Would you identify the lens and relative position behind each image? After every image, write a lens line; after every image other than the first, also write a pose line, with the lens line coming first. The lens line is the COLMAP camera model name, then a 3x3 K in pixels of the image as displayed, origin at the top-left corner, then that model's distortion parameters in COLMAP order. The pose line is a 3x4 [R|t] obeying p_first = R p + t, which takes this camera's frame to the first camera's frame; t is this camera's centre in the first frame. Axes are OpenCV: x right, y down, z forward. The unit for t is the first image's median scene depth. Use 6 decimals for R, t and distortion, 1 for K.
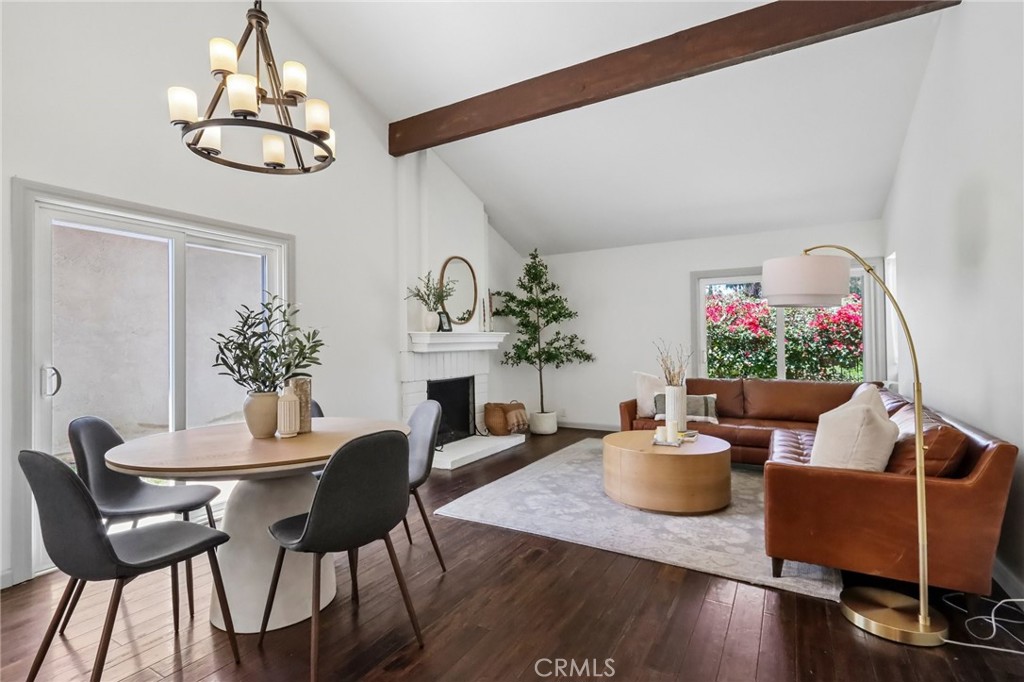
lens RADIAL K [[487.6, 0, 508.0], [0, 487.6, 341.3], [0, 0, 1]] dist [0.001278, -0.000119]
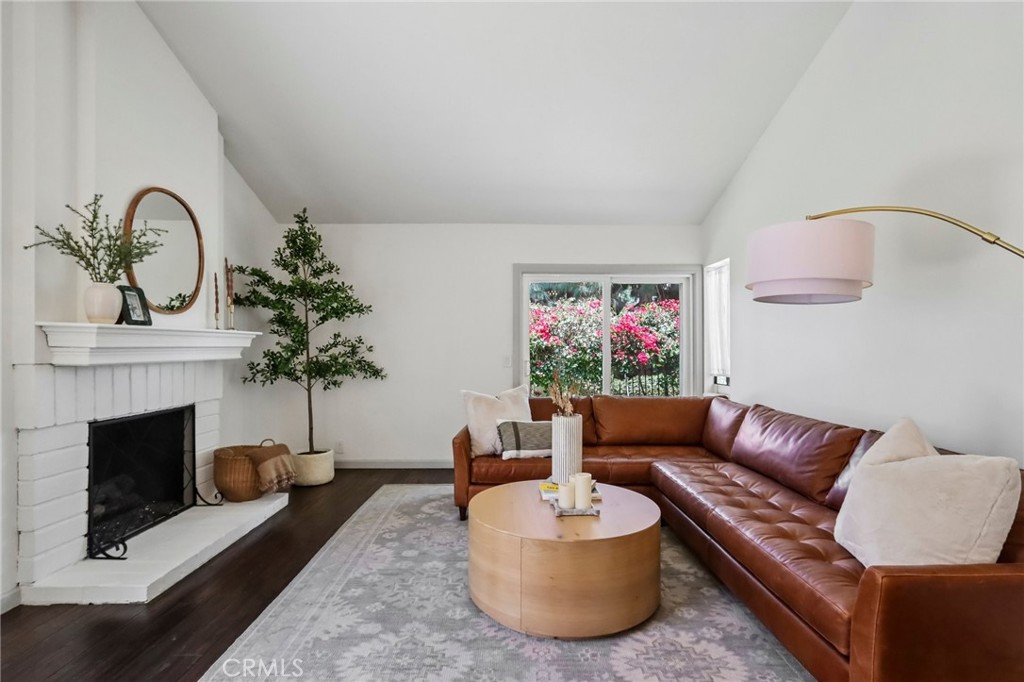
lens RADIAL K [[492.4, 0, 512.6], [0, 492.4, 347.6], [0, 0, 1]] dist [0.000326, -0.000551]
pose [[0.859692, 0.013636, 0.510632, -0.046661], [-0.012502, 0.999906, -0.005653, 0.001801], [-0.510661, -0.001524, 0.859781, 0.315985]]
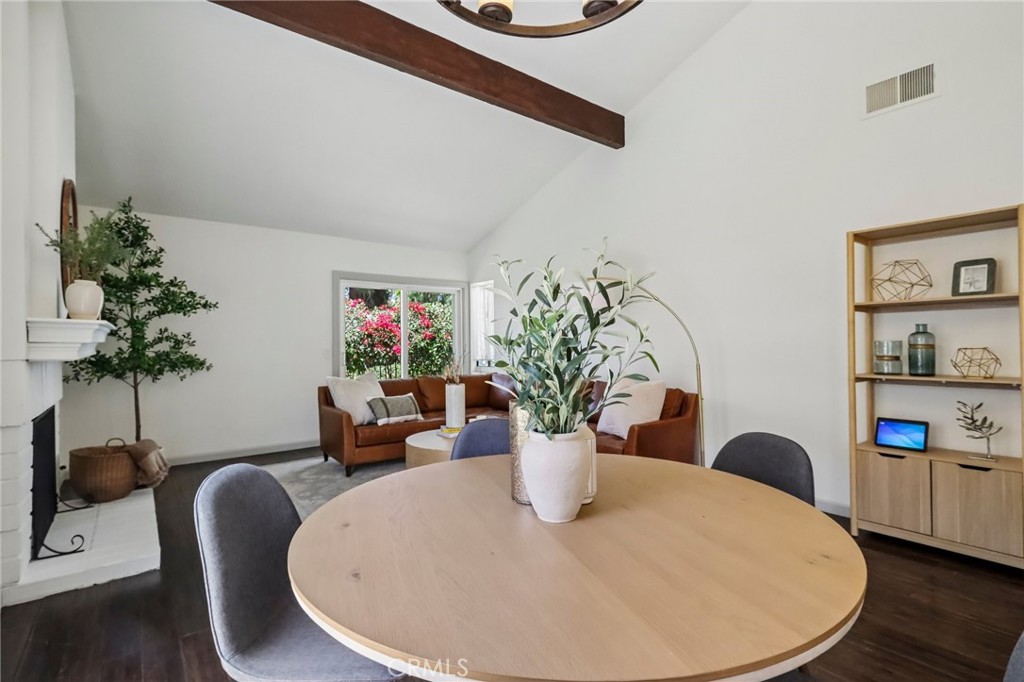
lens RADIAL K [[487.6, 0, 508.0], [0, 487.6, 341.3], [0, 0, 1]] dist [0.001278, -0.000119]
pose [[0.378144, 0.010010, 0.925693, -0.403682], [-0.000608, 0.999944, -0.010564, 0.006654], [-0.925747, 0.003432, 0.378129, 0.345905]]
